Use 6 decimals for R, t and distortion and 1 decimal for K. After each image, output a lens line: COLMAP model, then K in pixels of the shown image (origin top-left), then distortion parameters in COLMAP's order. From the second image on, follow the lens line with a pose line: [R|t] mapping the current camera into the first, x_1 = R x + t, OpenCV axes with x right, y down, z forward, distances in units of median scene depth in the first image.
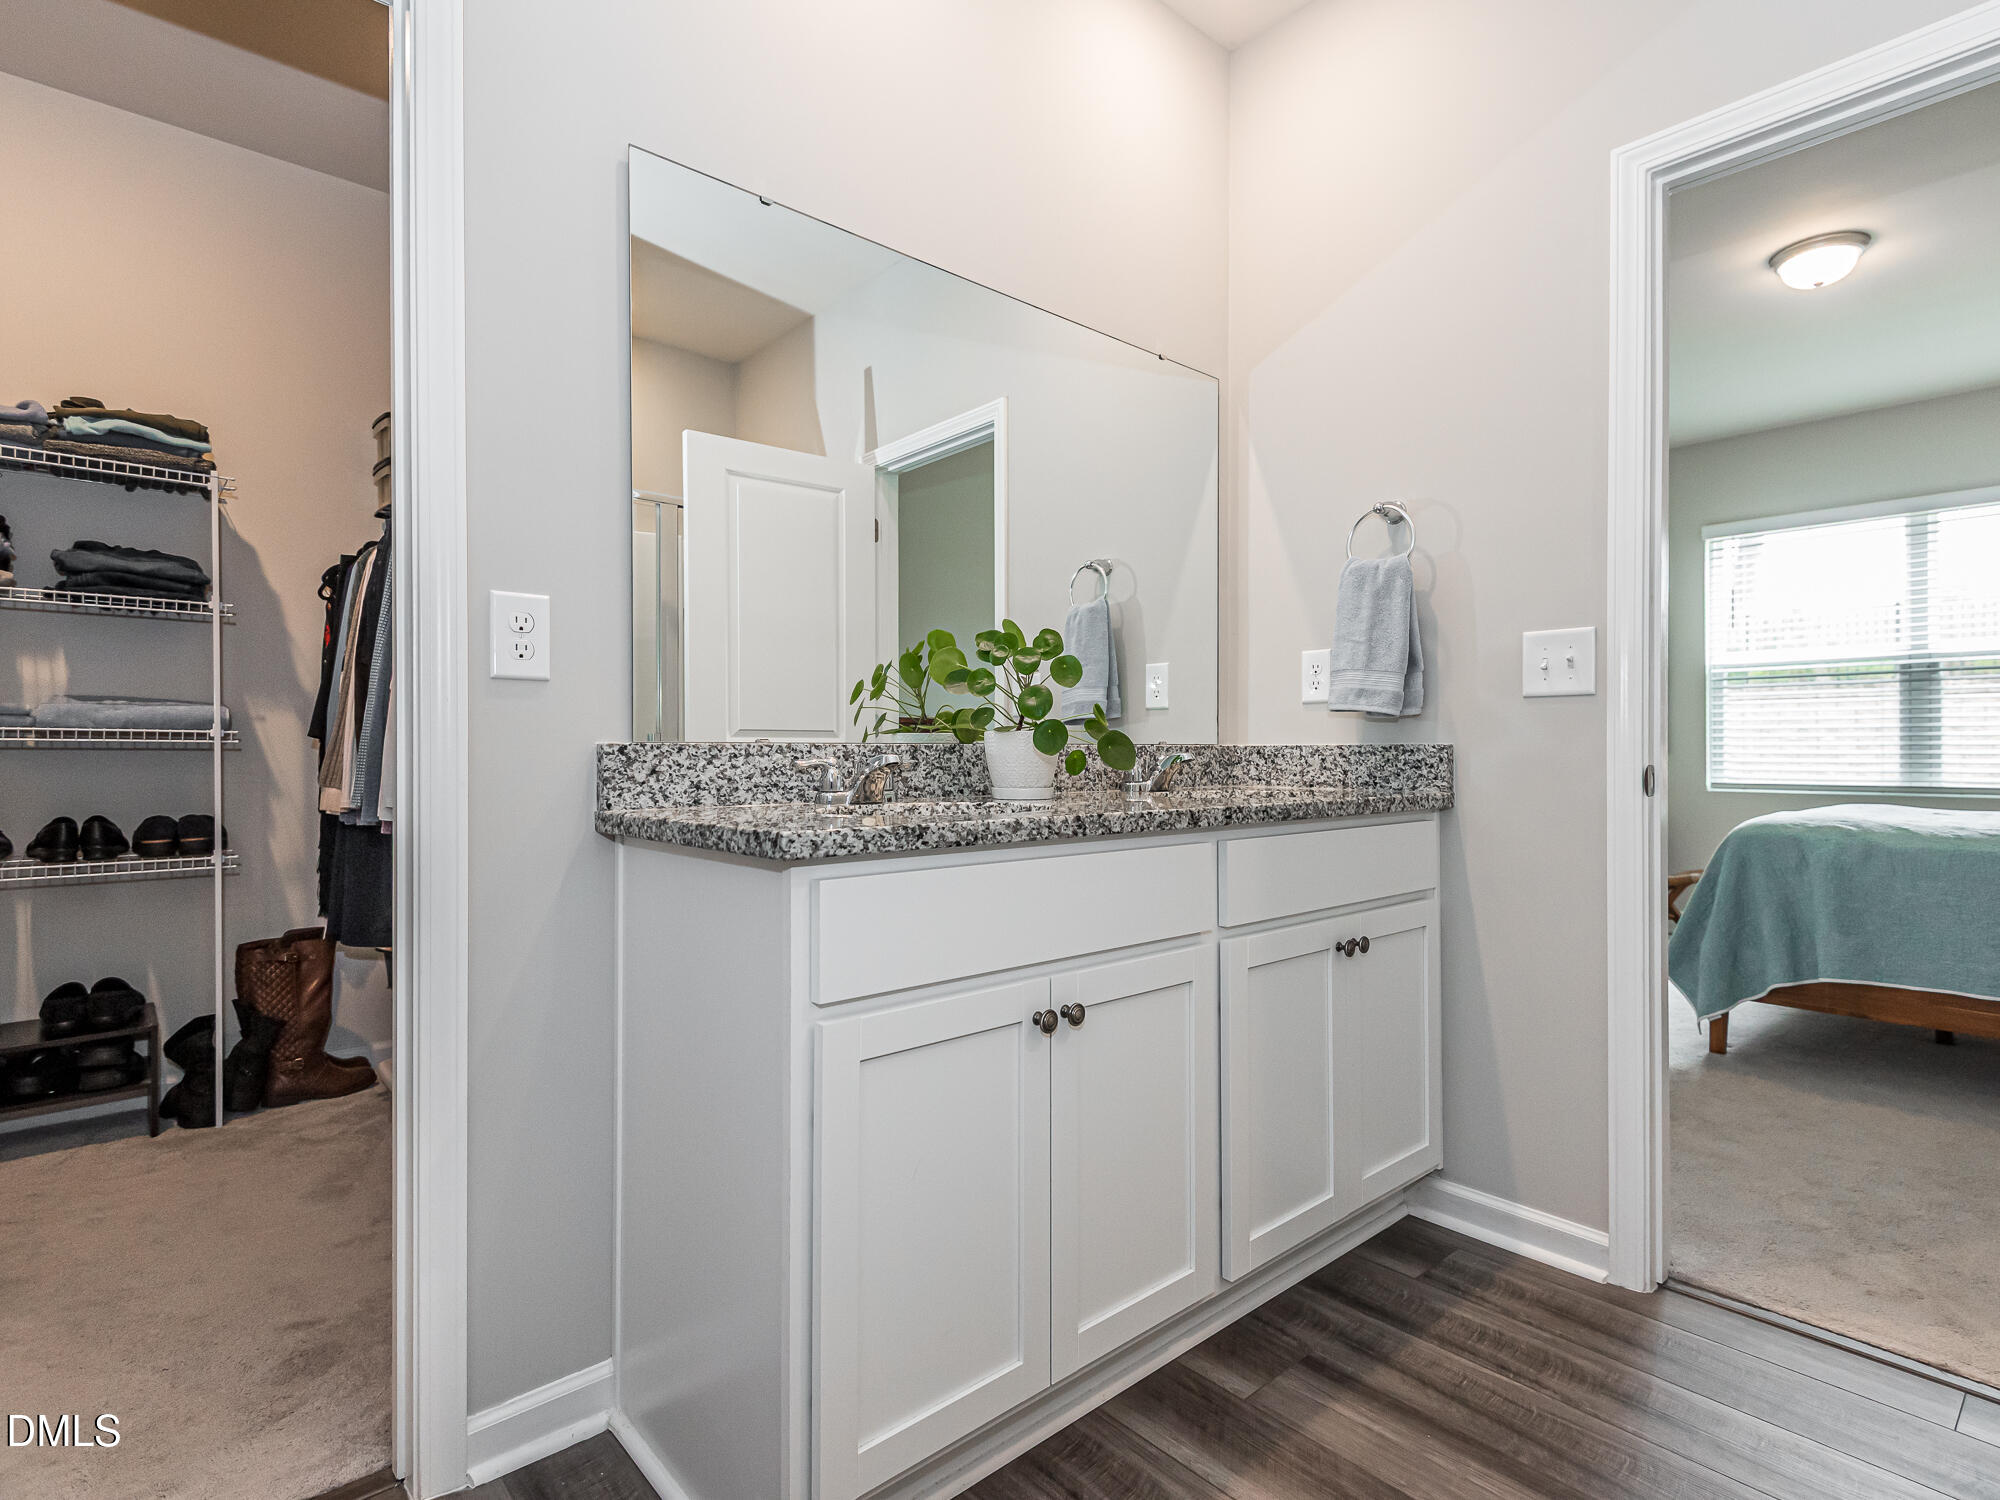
lens RADIAL K [[1012.5, 0, 1000.0], [0, 1012.5, 750.0], [0, 0, 1]] dist [0.031436, -0.024160]
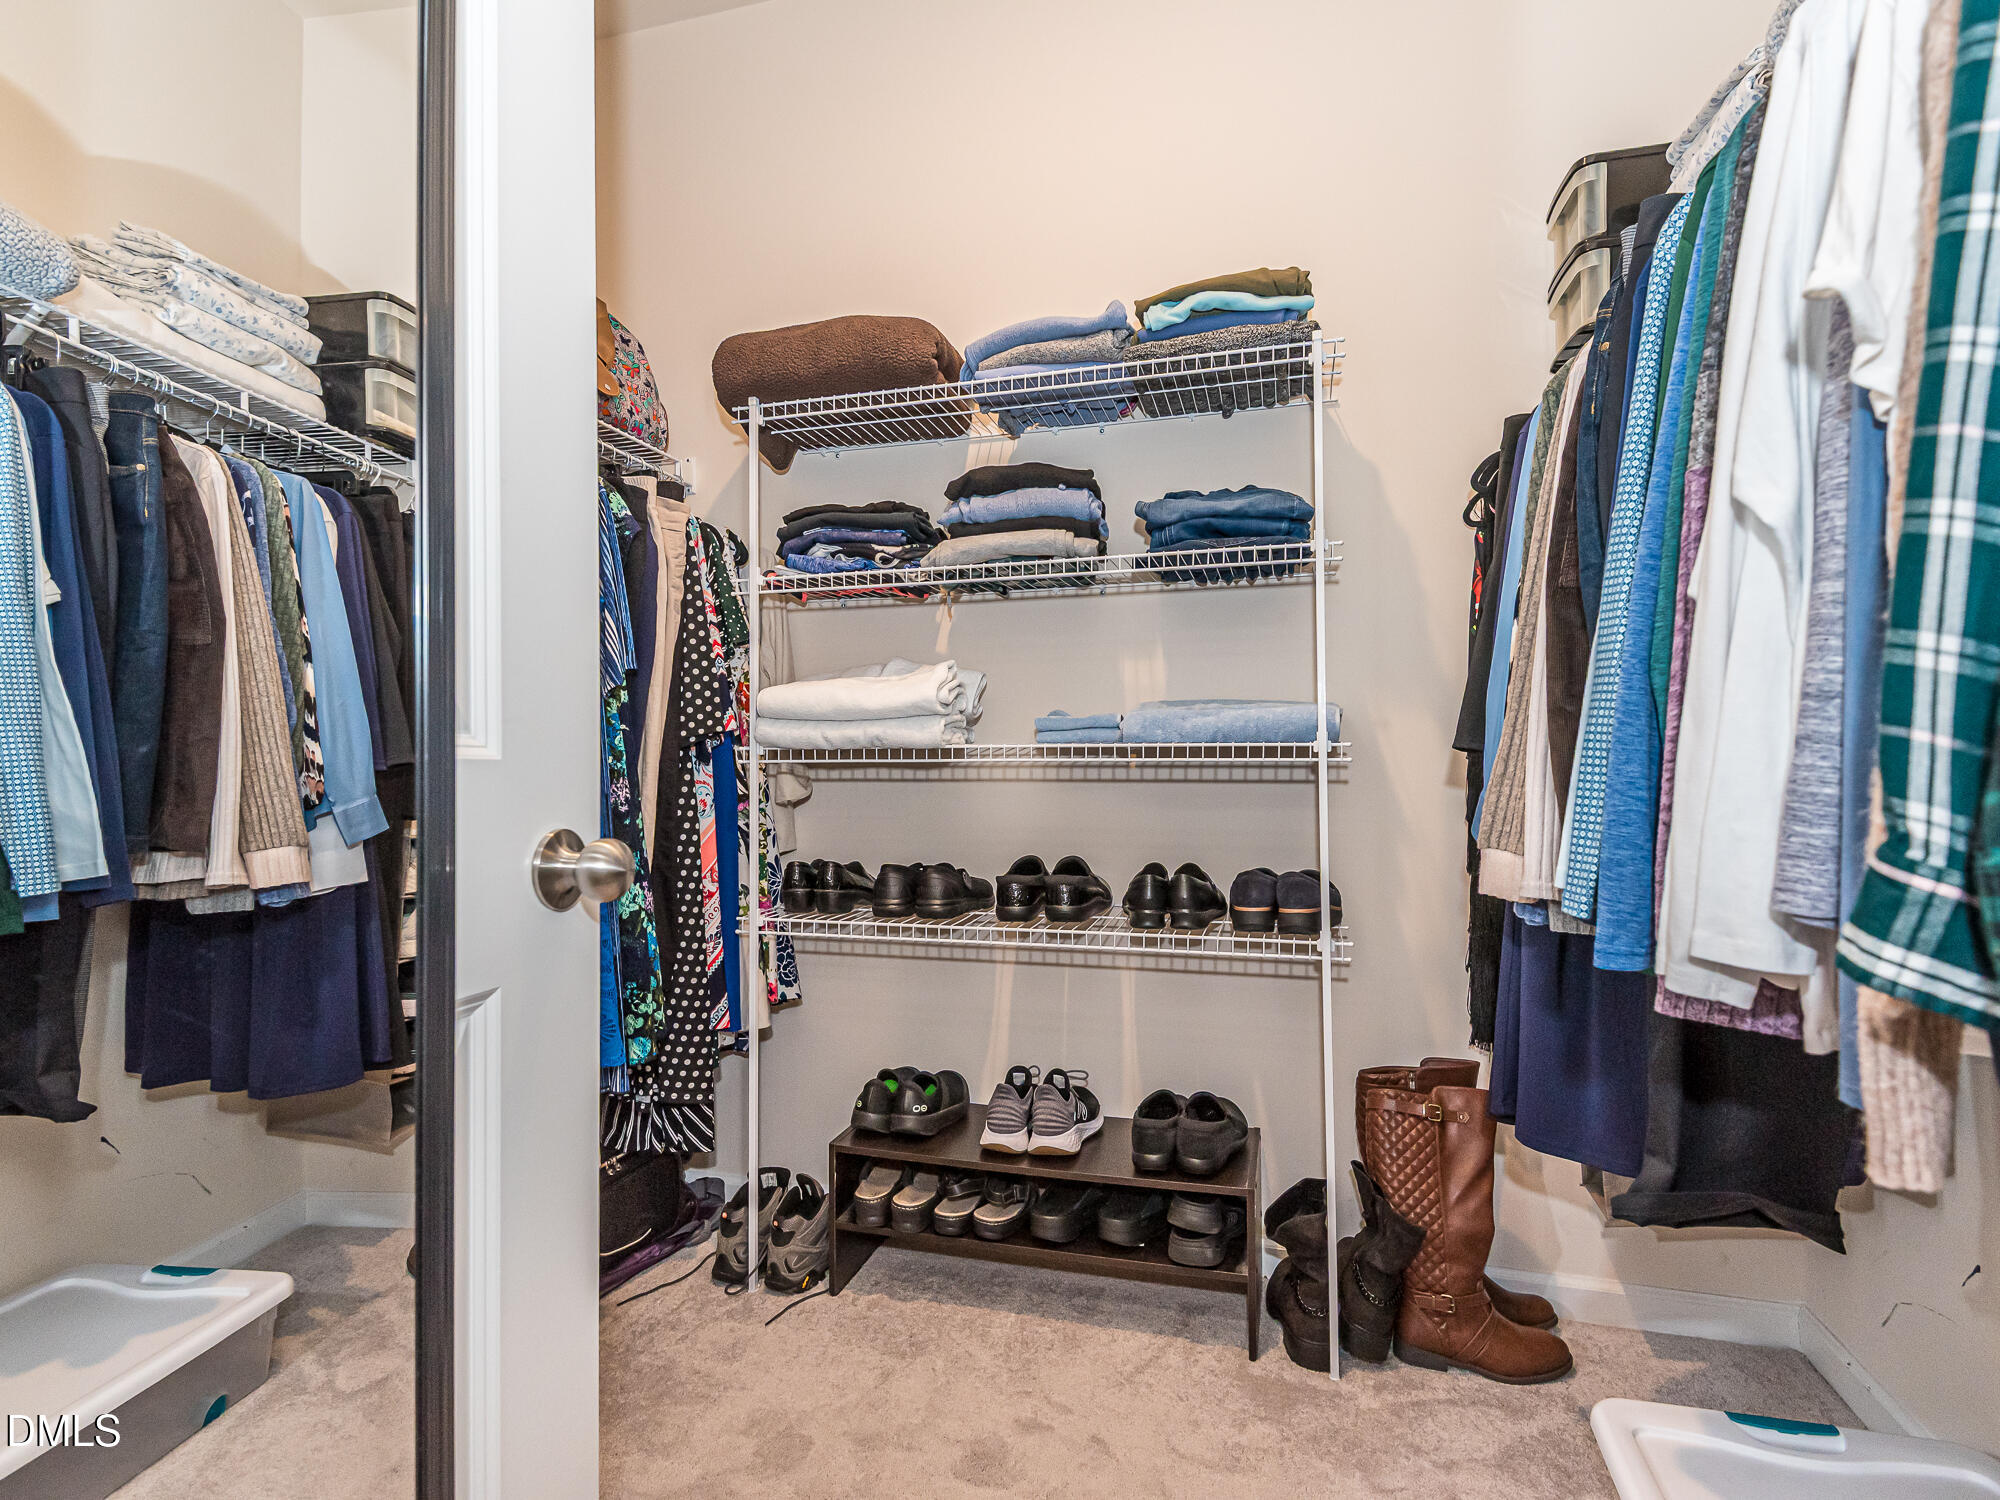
lens RADIAL K [[1025.9, 0, 1026.7], [0, 1025.9, 750.1], [0, 0, 1]] dist [0.038894, -0.000621]
pose [[0.562037, -0.015442, -0.826968, -0.341435], [0.002301, 0.999851, -0.017107, -0.004011], [0.827109, 0.007712, 0.561988, 0.490067]]
